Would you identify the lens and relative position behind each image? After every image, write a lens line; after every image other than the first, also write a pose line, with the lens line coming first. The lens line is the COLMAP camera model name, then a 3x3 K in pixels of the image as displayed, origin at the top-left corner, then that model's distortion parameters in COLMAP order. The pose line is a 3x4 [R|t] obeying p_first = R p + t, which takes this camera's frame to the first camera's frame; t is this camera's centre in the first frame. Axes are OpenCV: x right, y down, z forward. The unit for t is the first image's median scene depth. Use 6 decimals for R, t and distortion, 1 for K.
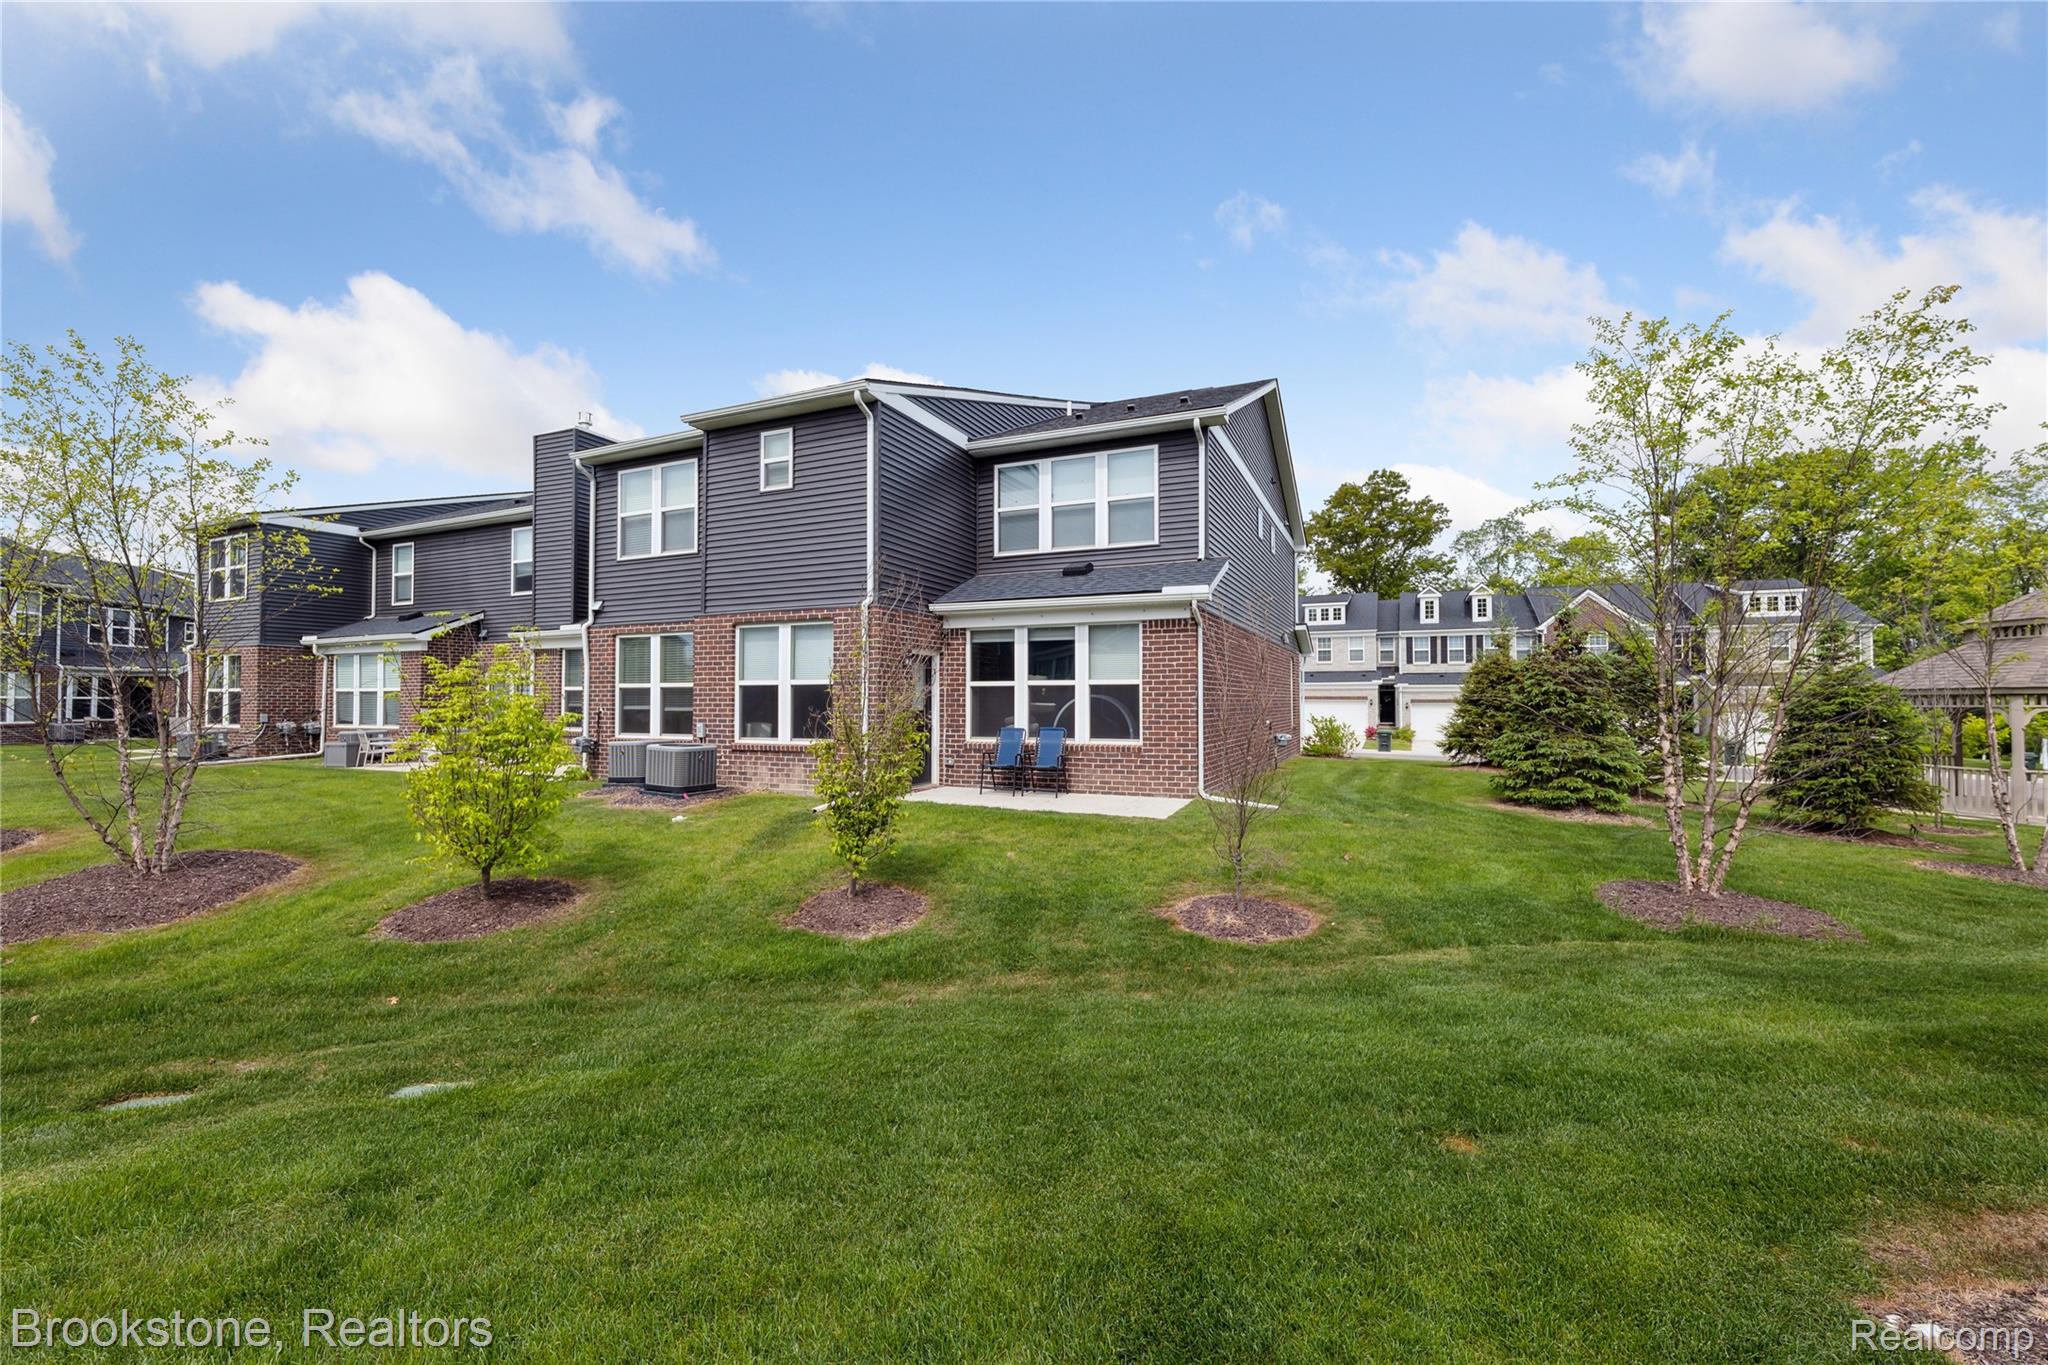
lens RADIAL K [[834.4, 0, 1021.4], [0, 834.4, 688.7], [0, 0, 1]] dist [-0.011464, -0.000029]
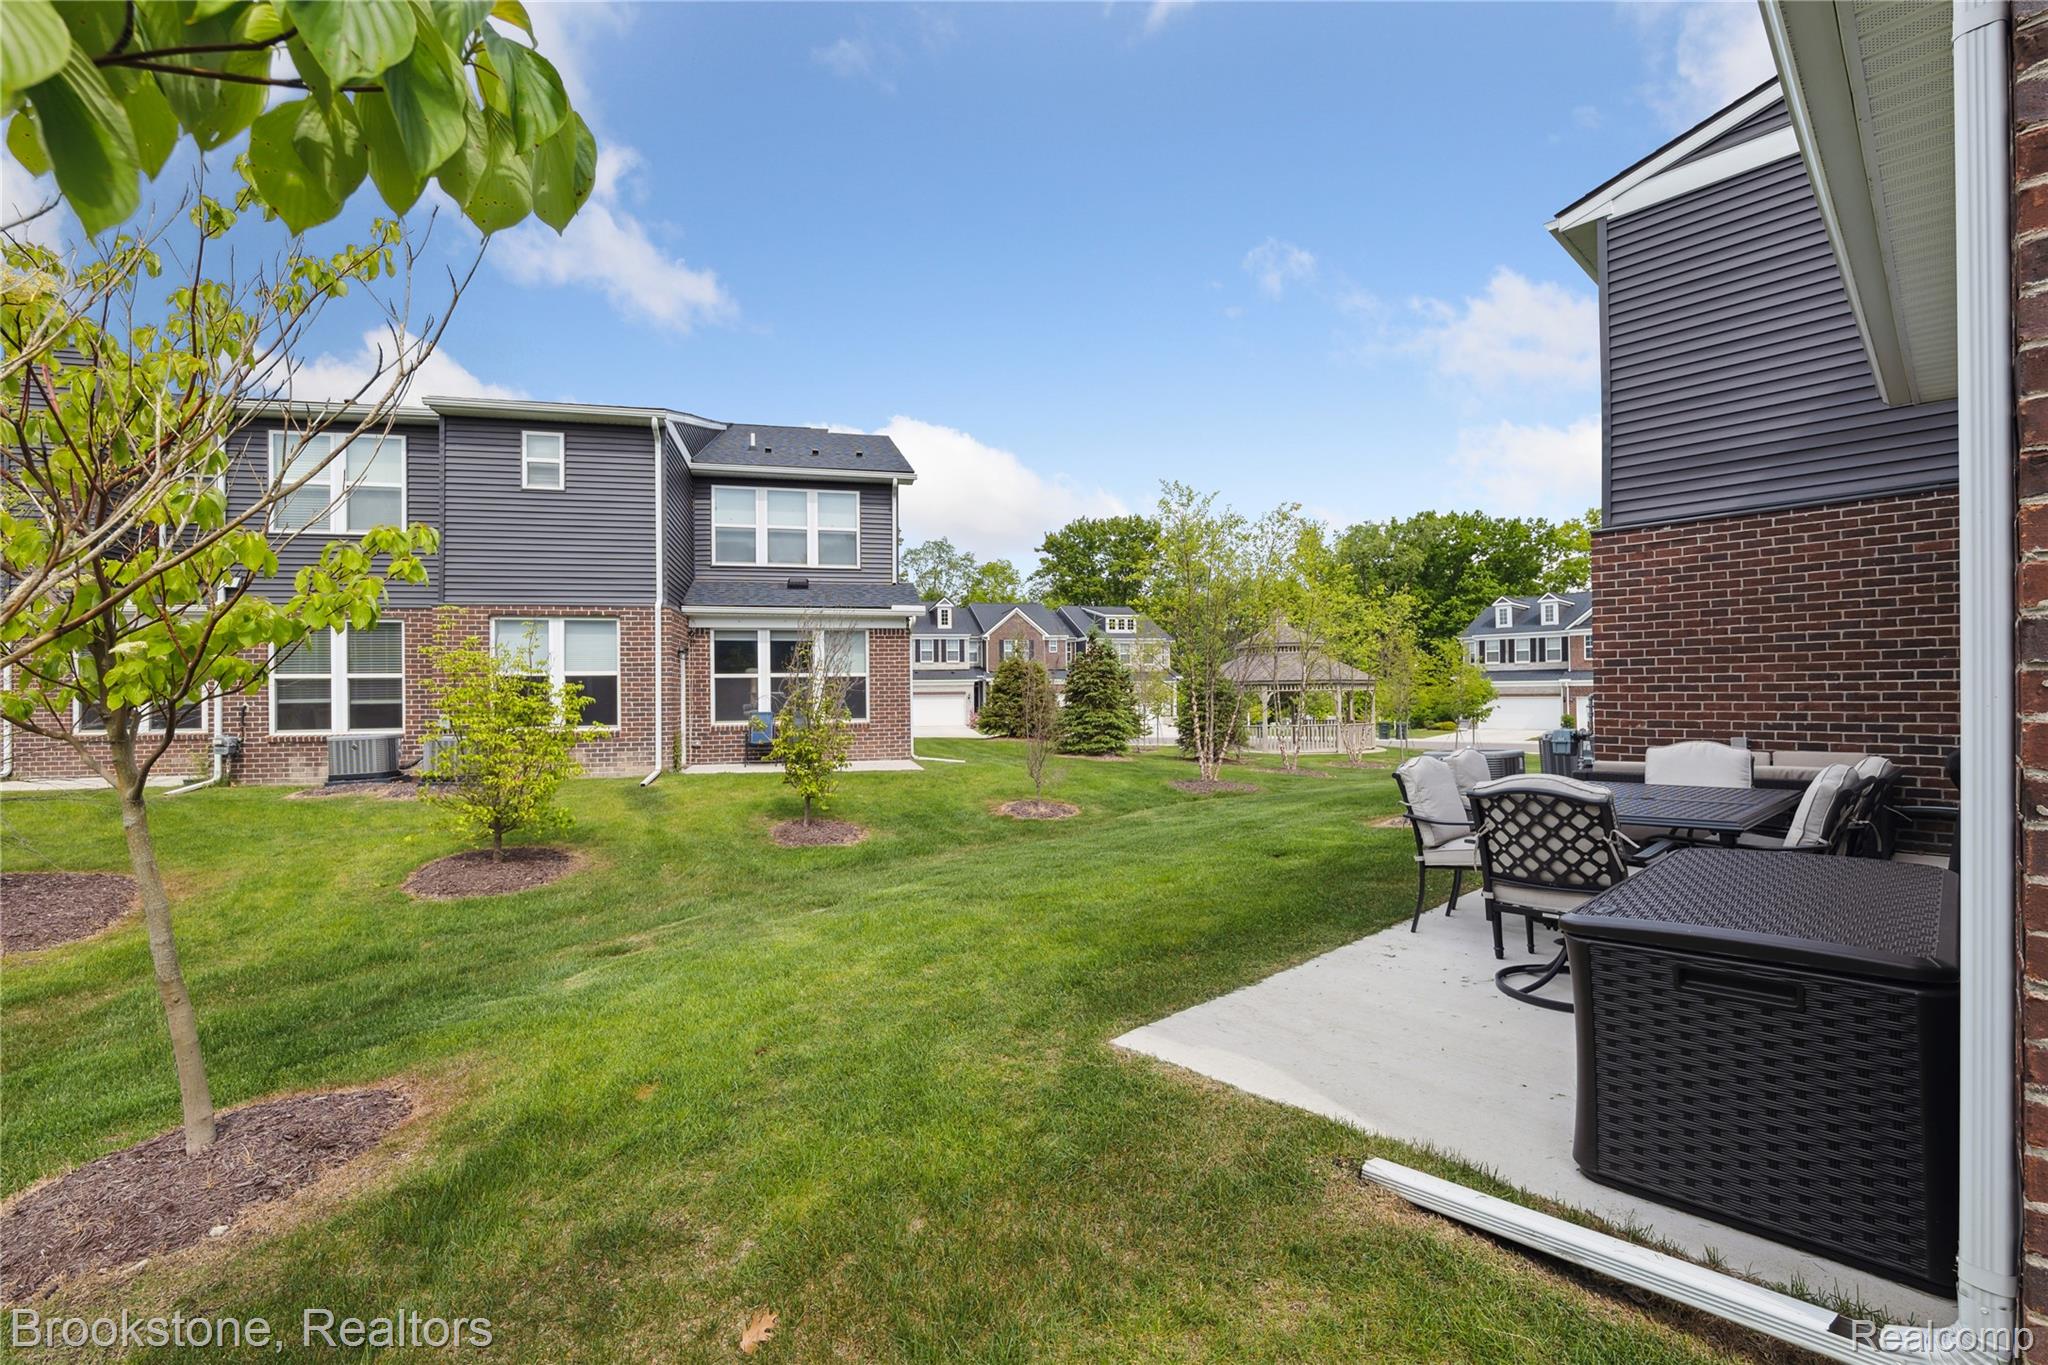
lens RADIAL K [[834.4, 0, 1021.4], [0, 834.4, 688.7], [0, 0, 1]] dist [-0.011464, -0.000029]
pose [[0.792646, -0.004730, 0.609664, -0.433047], [0.001770, 0.999984, 0.005457, 0.006699], [-0.609679, -0.003247, 0.792641, -0.182992]]
